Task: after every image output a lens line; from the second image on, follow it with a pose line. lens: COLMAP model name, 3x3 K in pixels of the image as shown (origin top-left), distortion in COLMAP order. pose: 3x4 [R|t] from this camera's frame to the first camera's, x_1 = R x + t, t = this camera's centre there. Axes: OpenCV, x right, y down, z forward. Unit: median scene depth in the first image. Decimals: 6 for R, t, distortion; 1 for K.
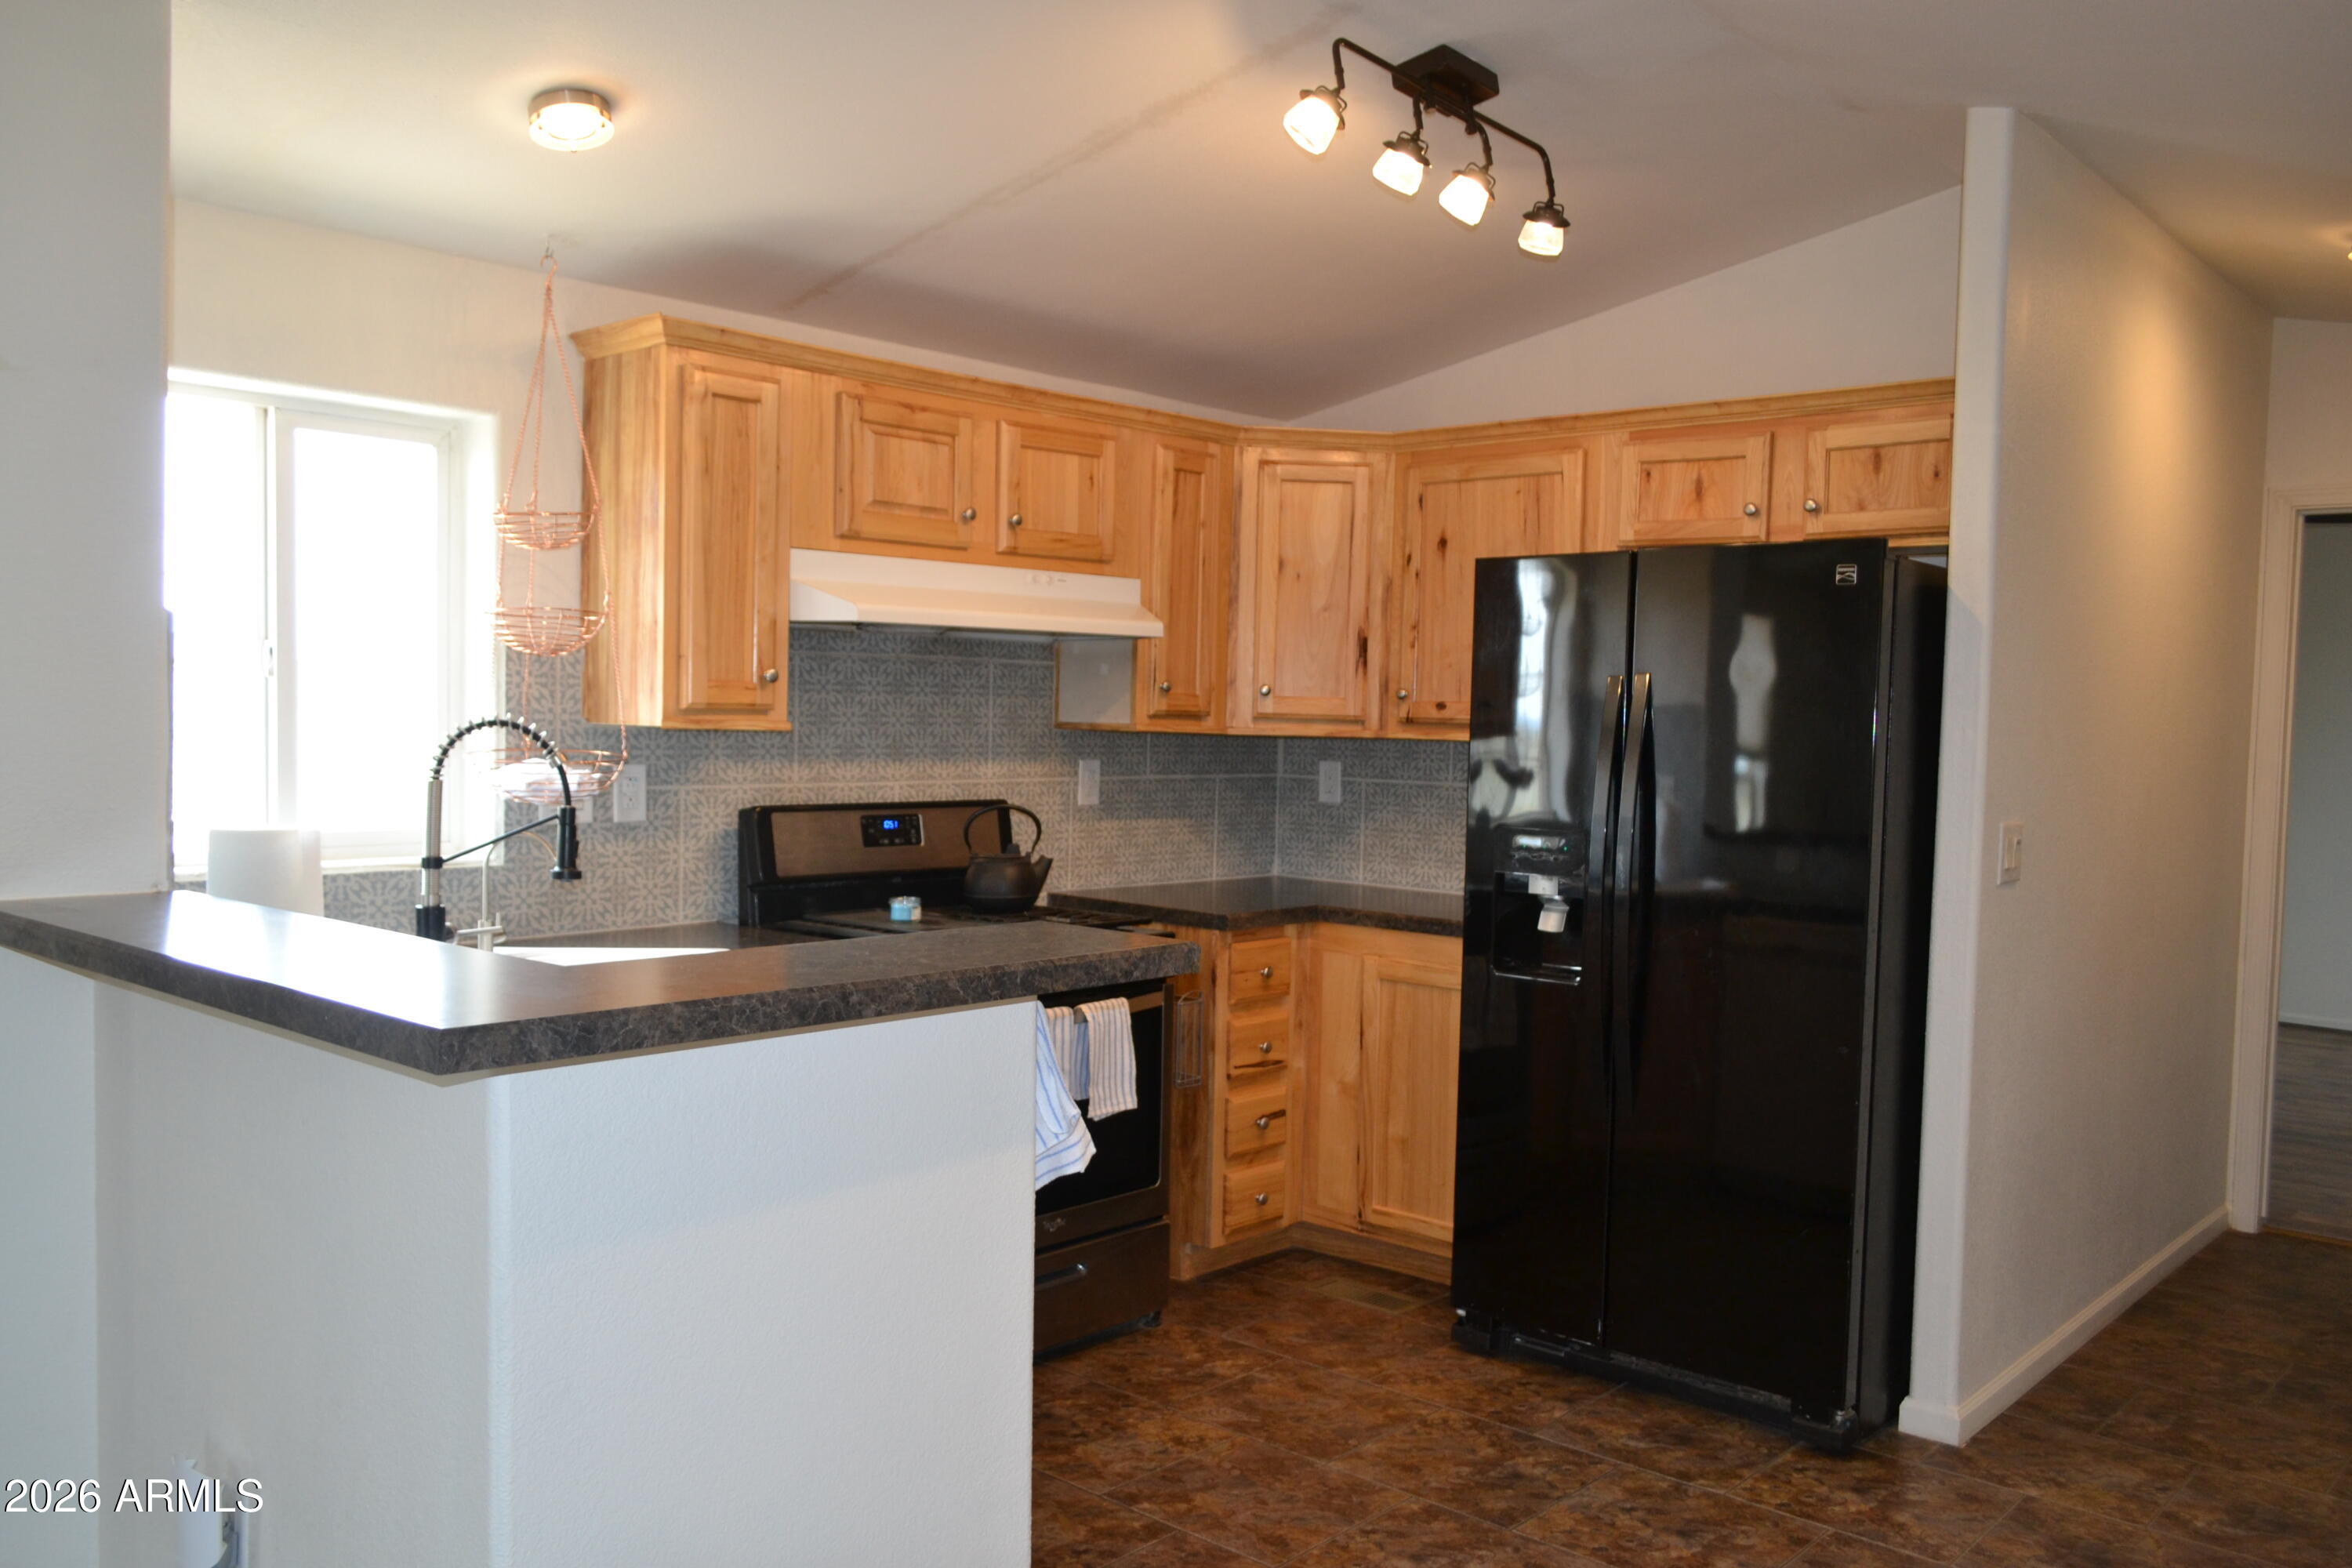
lens RADIAL K [[1842.4, 0, 1176.7], [0, 1842.4, 789.2], [0, 0, 1]] dist [-0.015495, 0.000932]
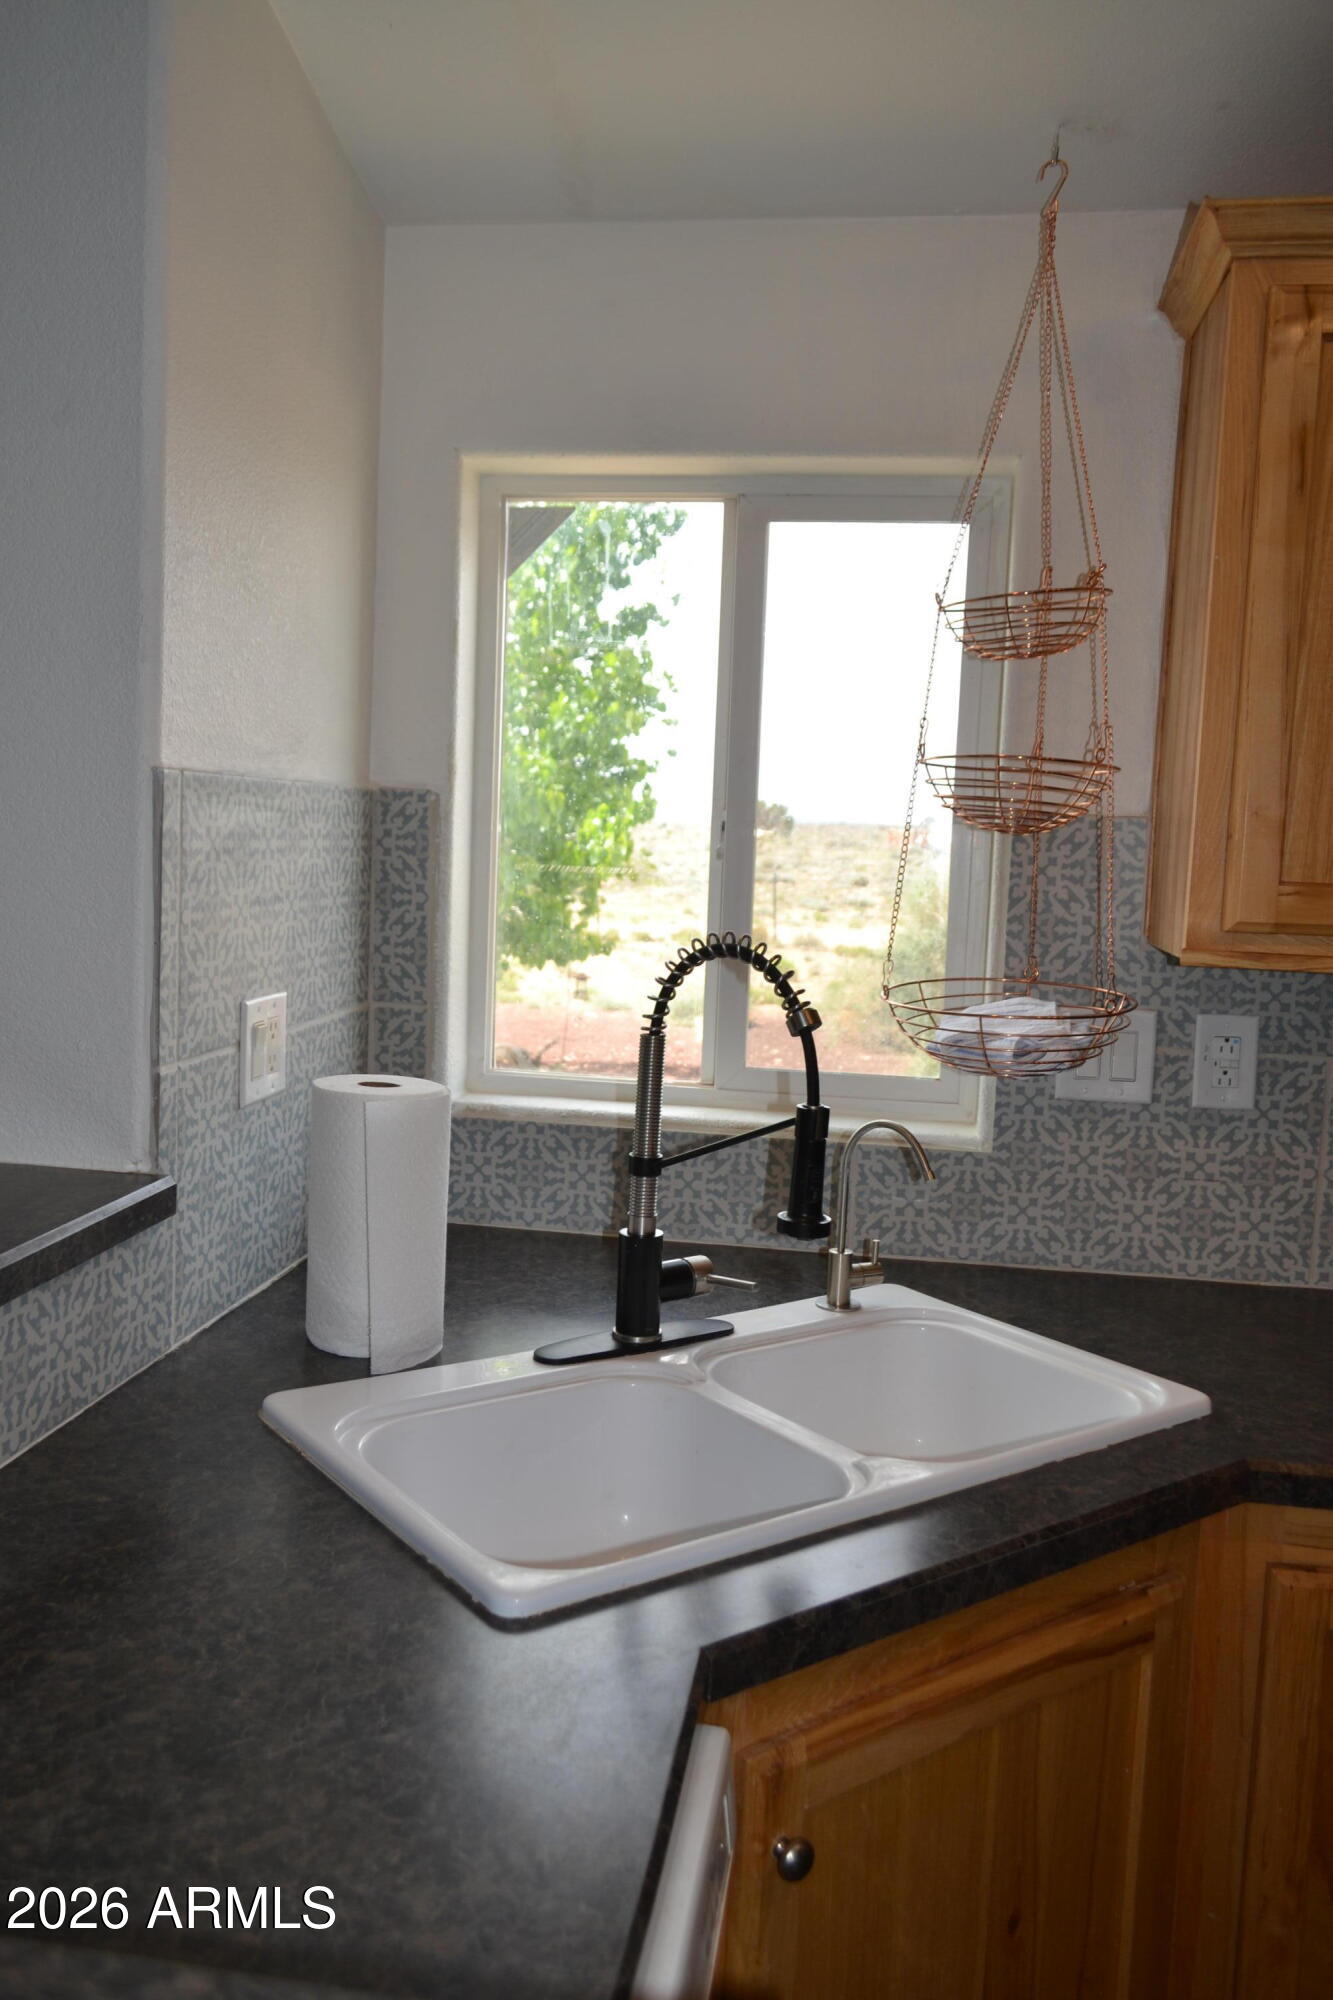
lens RADIAL K [[1566.7, 0, 663.9], [0, 1566.7, 994.4], [0, 0, 1]] dist [-0.015495, 0.000932]
pose [[0.554724, 0.089859, -0.827168, 0.024453], [-0.066371, 0.995762, 0.063664, -0.040818], [0.829383, 0.019584, 0.558337, 0.562919]]
